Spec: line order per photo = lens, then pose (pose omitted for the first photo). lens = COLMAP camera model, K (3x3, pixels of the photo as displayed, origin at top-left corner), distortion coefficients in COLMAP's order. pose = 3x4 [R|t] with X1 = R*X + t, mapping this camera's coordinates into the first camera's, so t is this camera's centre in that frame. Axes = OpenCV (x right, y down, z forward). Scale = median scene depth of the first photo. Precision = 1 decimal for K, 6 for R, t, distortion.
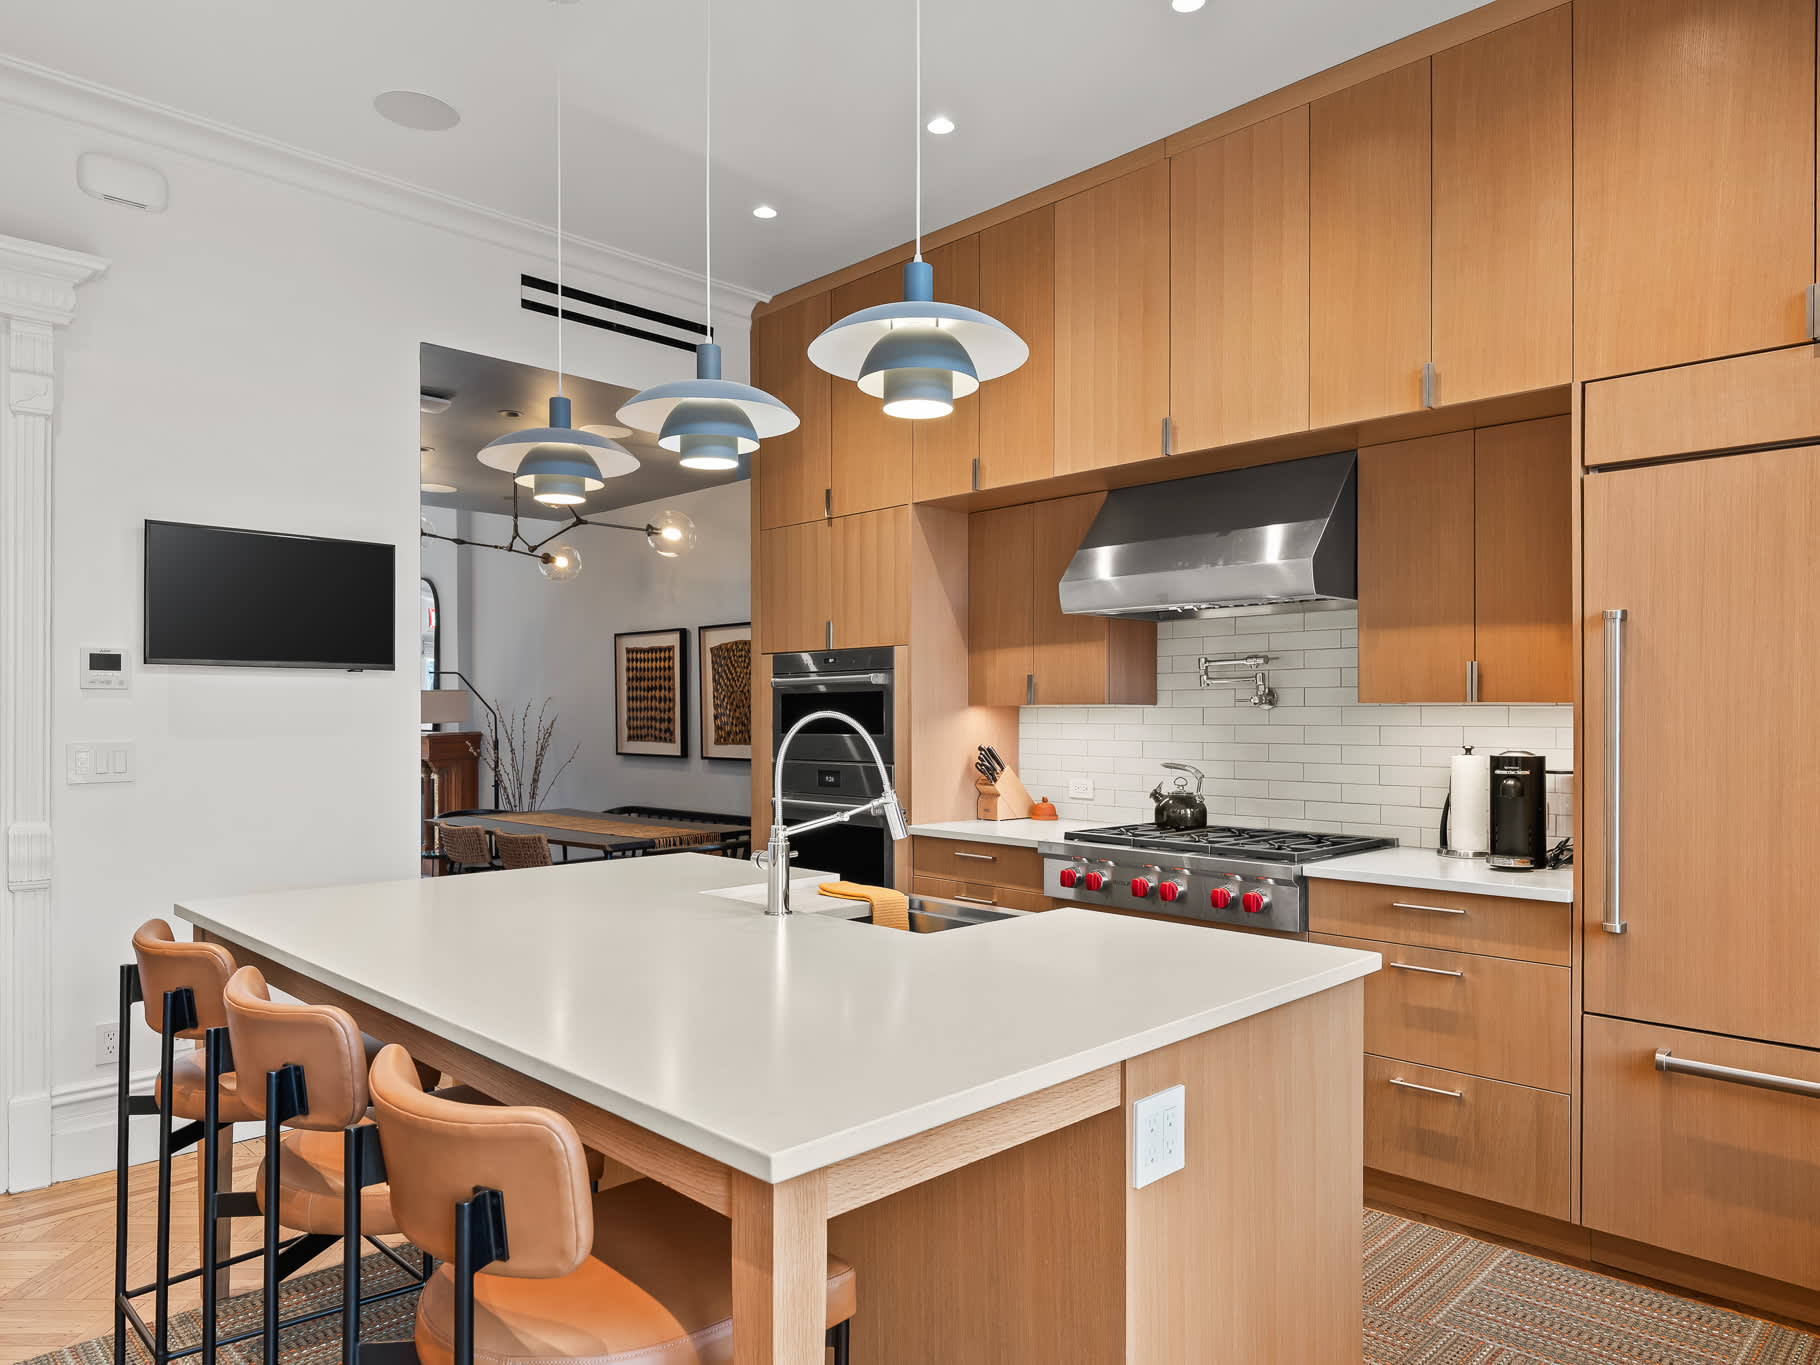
lens RADIAL K [[1170.4, 0, 904.7], [0, 1170.4, 711.4], [0, 0, 1]] dist [0.017641, -0.022331]
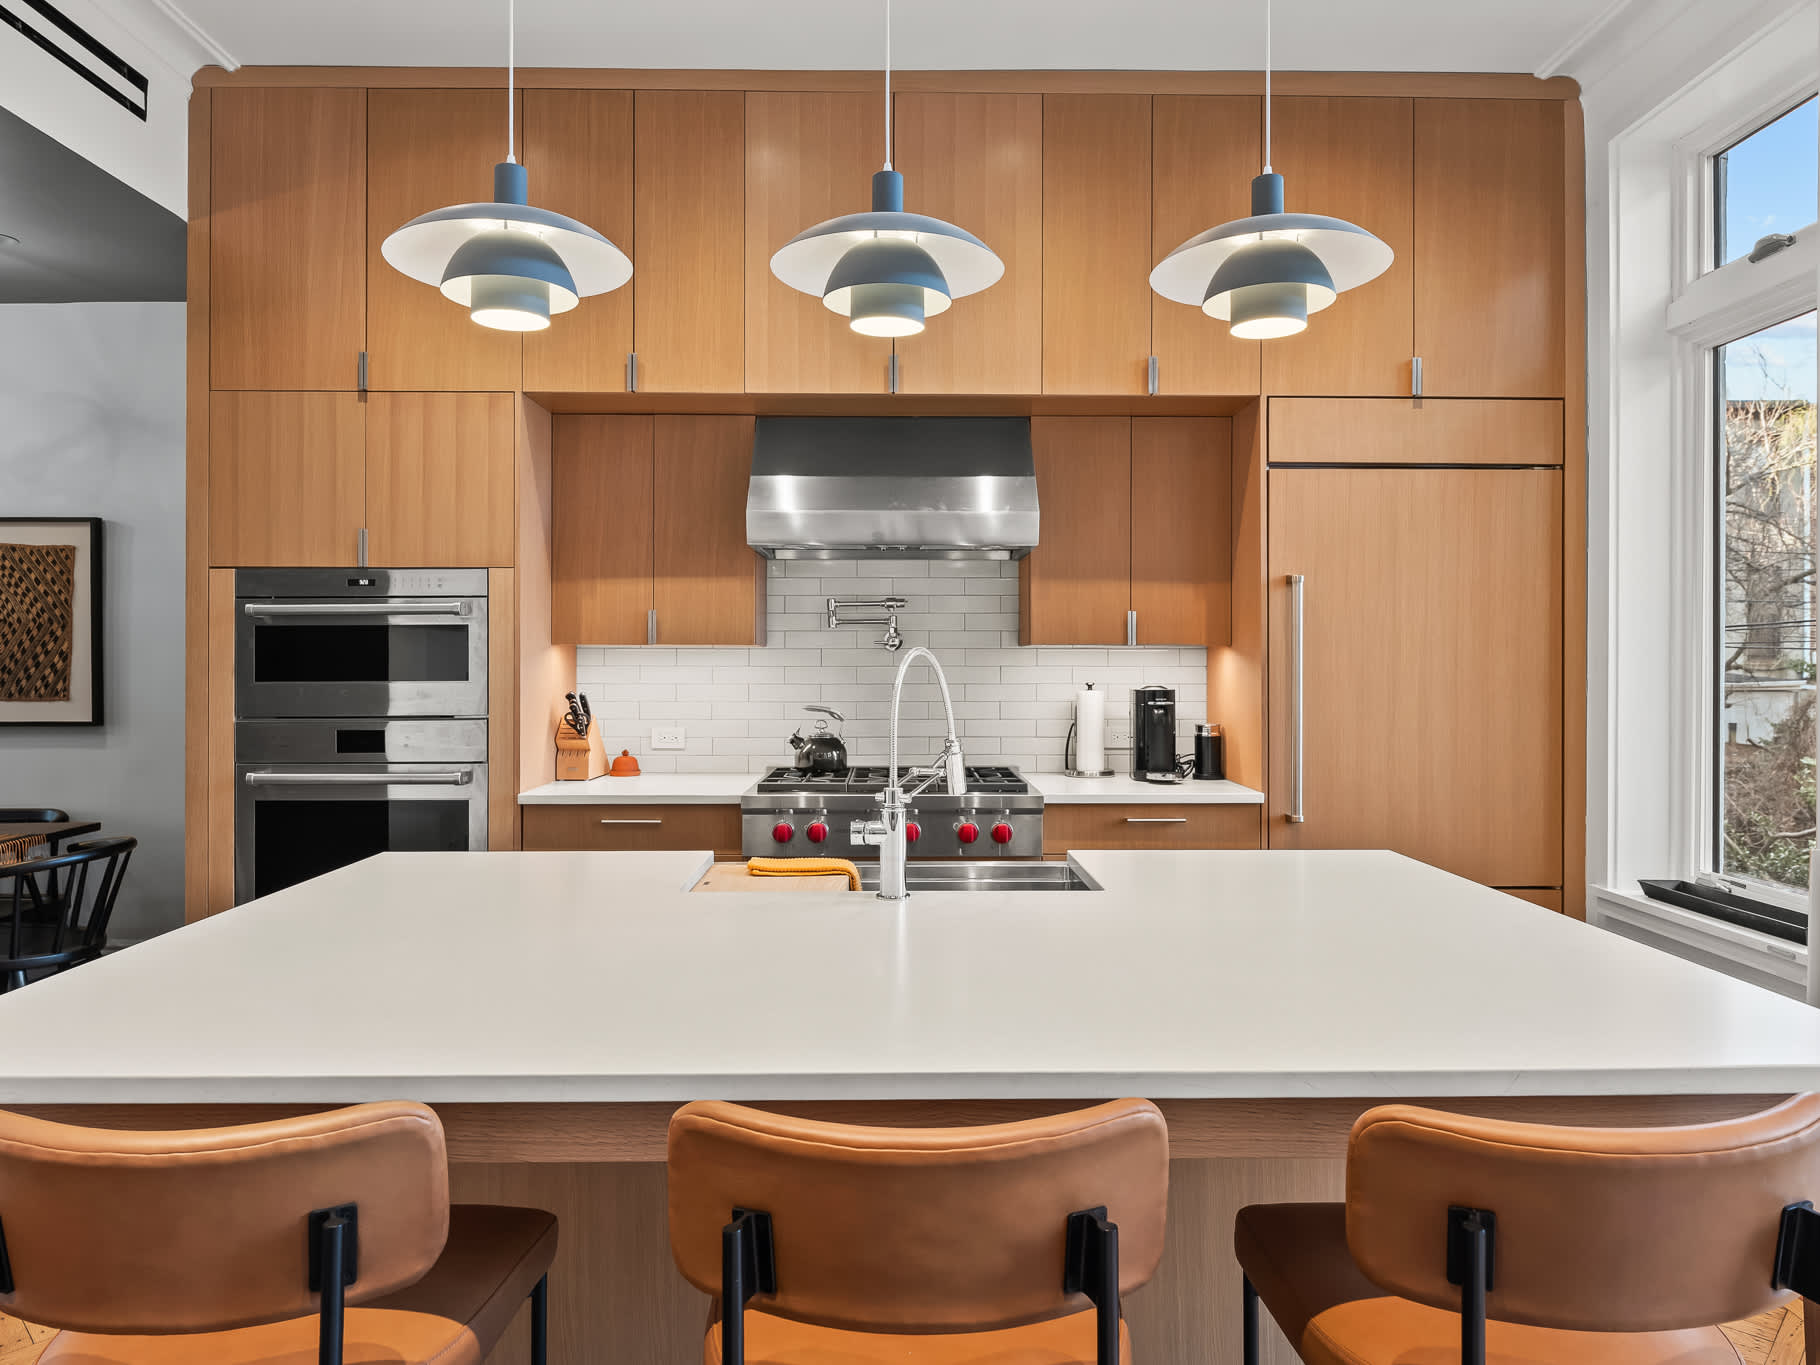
lens RADIAL K [[1170.4, 0, 908.3], [0, 1170.4, 655.5], [0, 0, 1]] dist [0.017641, -0.022331]
pose [[0.689466, 0.004132, 0.724306, -0.483909], [-0.002417, 0.999991, -0.003404, 0.006228], [-0.724314, 0.000597, 0.689470, 0.310869]]
